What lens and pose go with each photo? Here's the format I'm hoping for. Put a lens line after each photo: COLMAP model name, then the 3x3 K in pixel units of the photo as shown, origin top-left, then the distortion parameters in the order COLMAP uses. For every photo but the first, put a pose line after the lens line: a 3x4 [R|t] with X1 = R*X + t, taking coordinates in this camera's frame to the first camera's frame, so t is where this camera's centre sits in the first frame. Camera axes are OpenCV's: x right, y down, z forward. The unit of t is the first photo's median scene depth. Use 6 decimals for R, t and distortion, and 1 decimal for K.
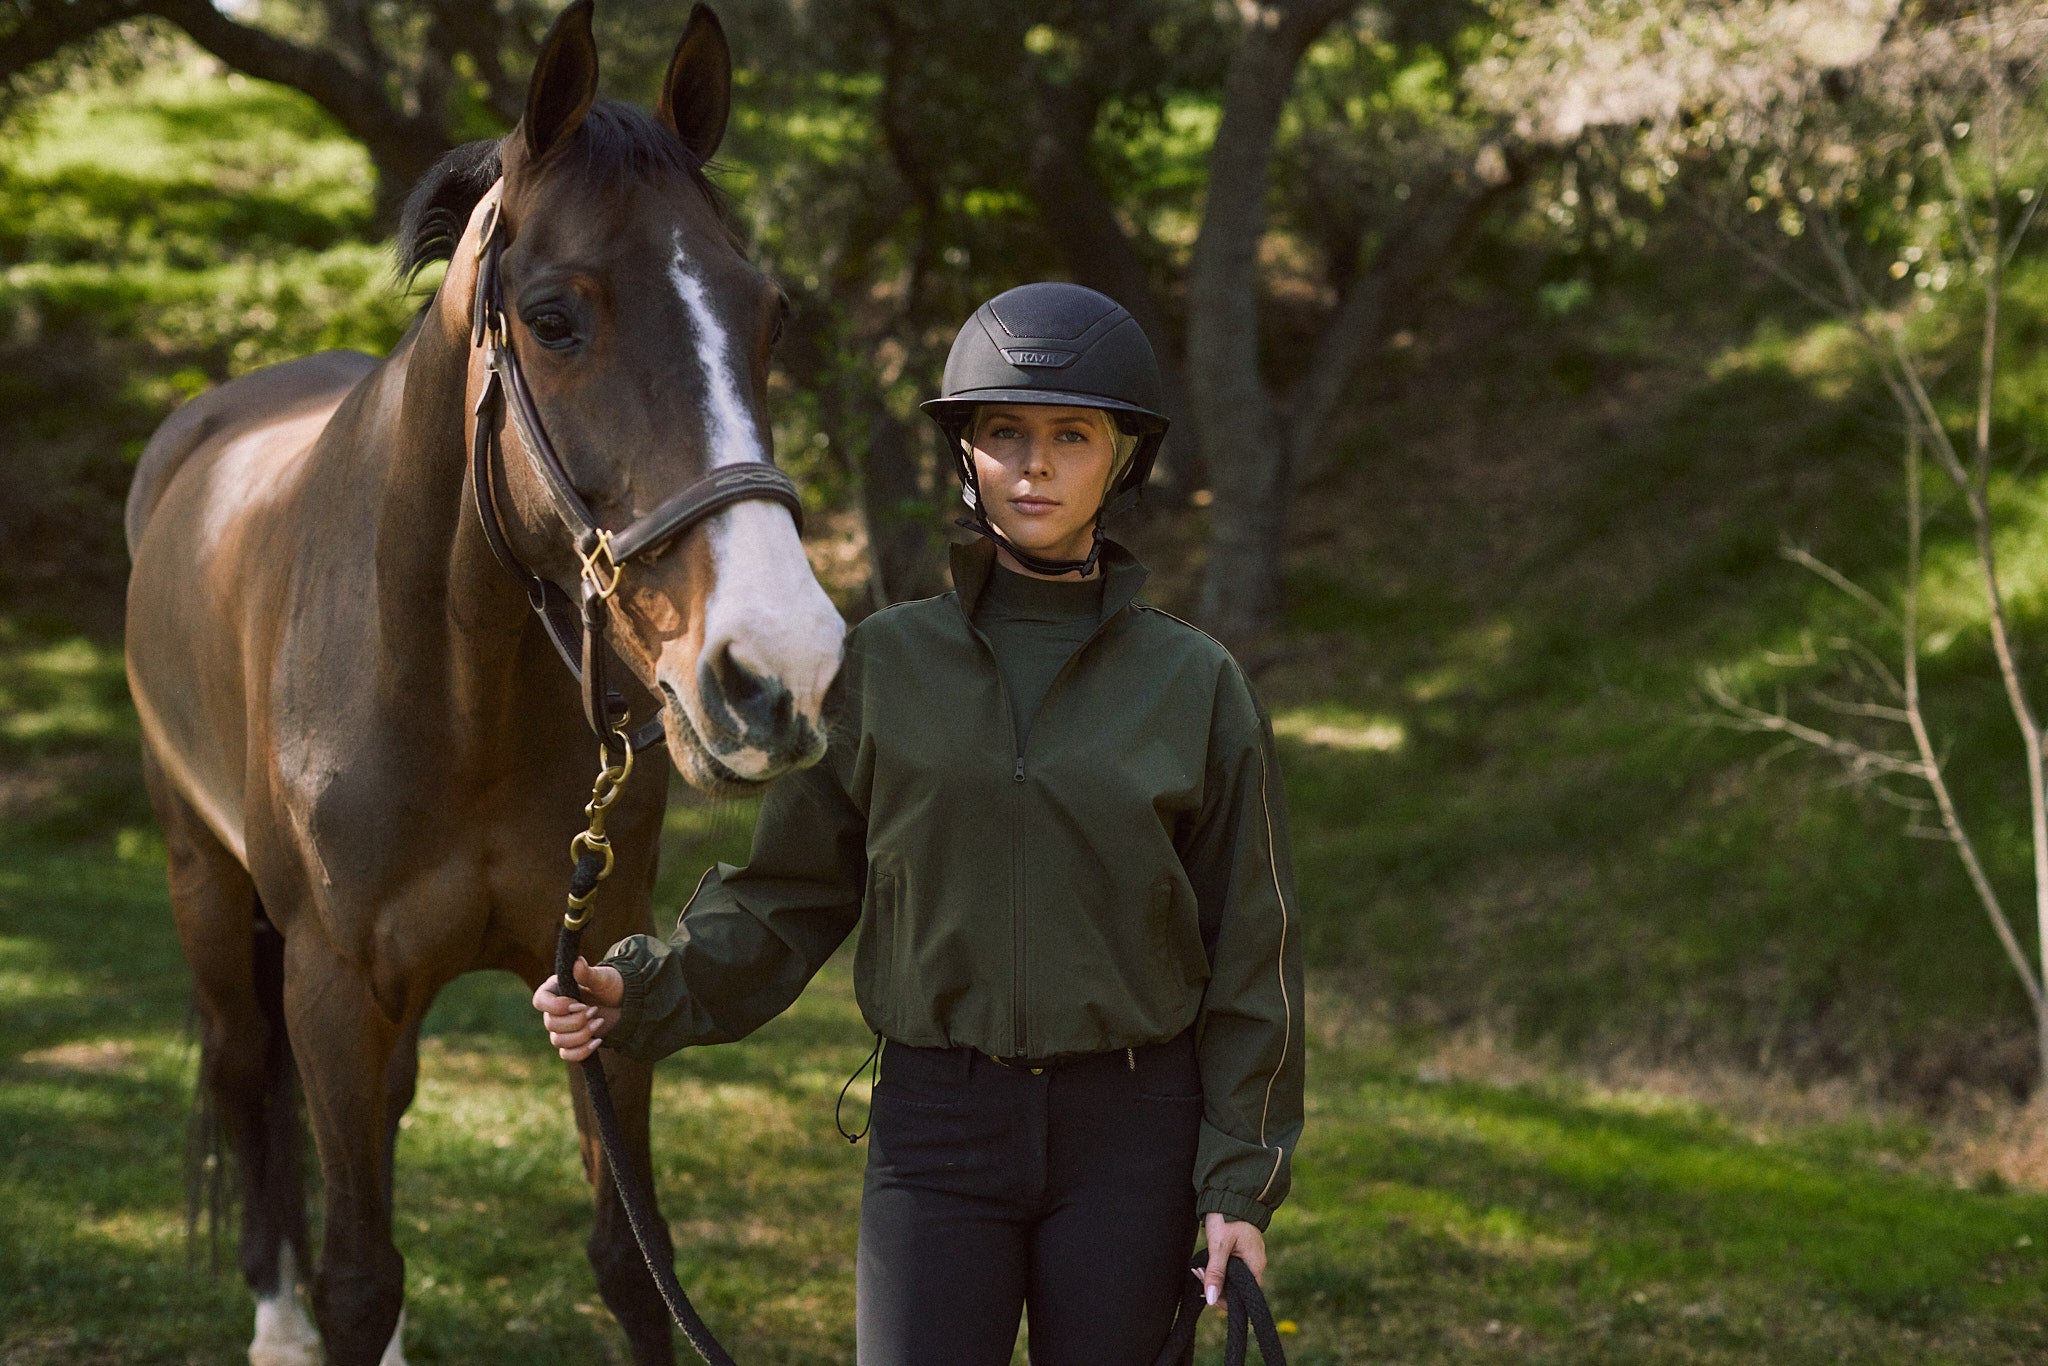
lens RADIAL K [[2921.5, 0, 1041.0], [0, 2921.5, 696.7], [0, 0, 1]] dist [-0.186062, 0.406815]
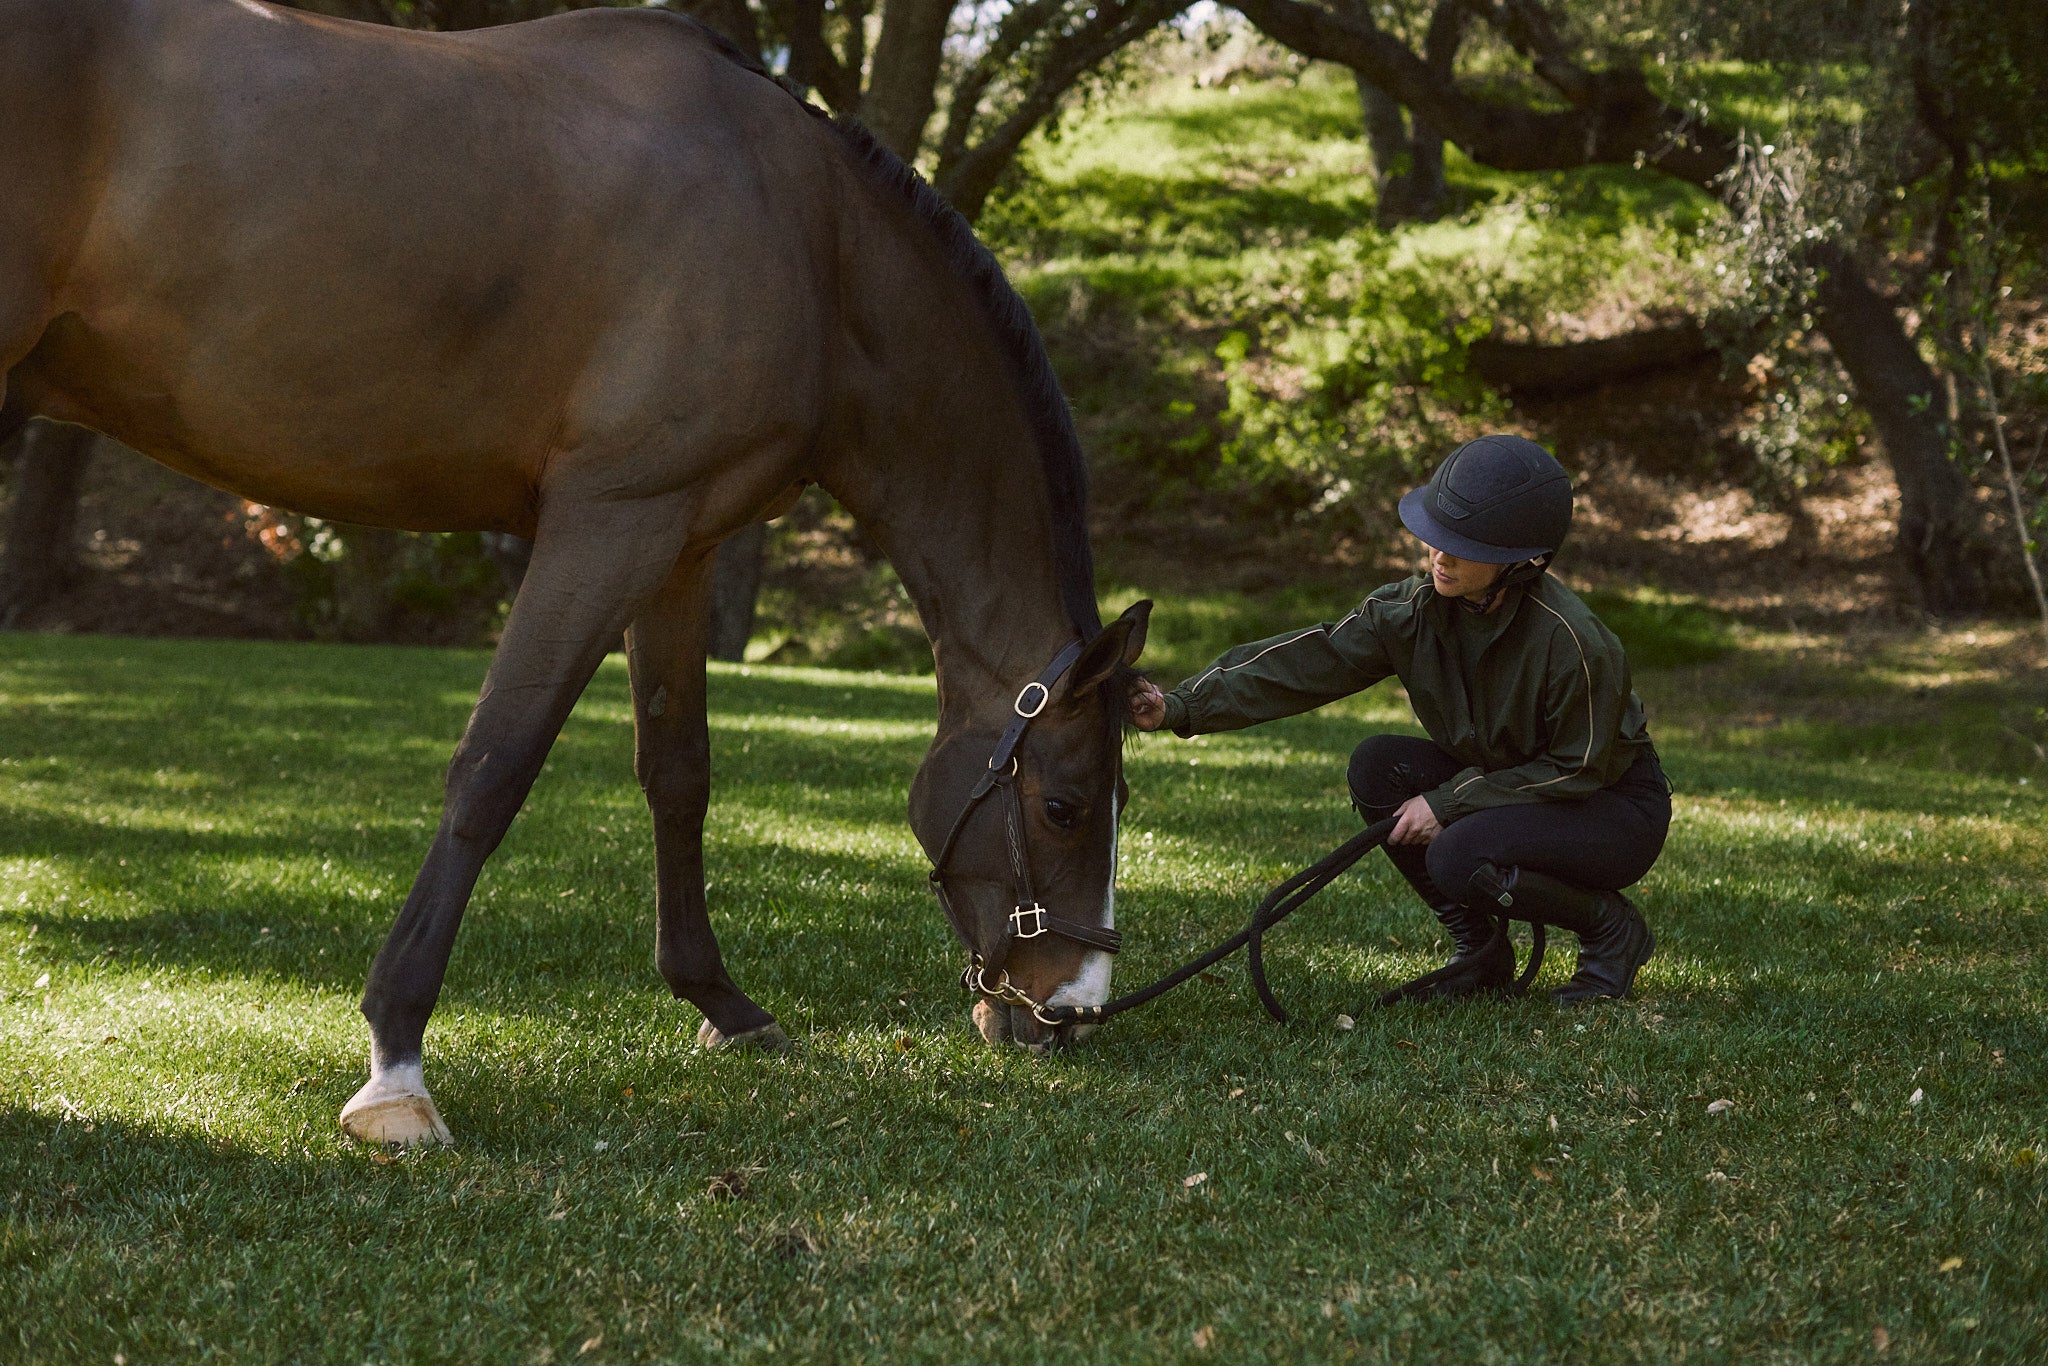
lens RADIAL K [[2921.4, 0, 1024.0], [0, 2921.4, 683.0], [0, 0, 1]] dist [-0.182064, 0.377799]
pose [[0.948600, 0.011450, -0.316271, -0.079617], [-0.015484, 0.999828, -0.010245, 0.079776], [0.316099, 0.014615, 0.948614, -0.145970]]
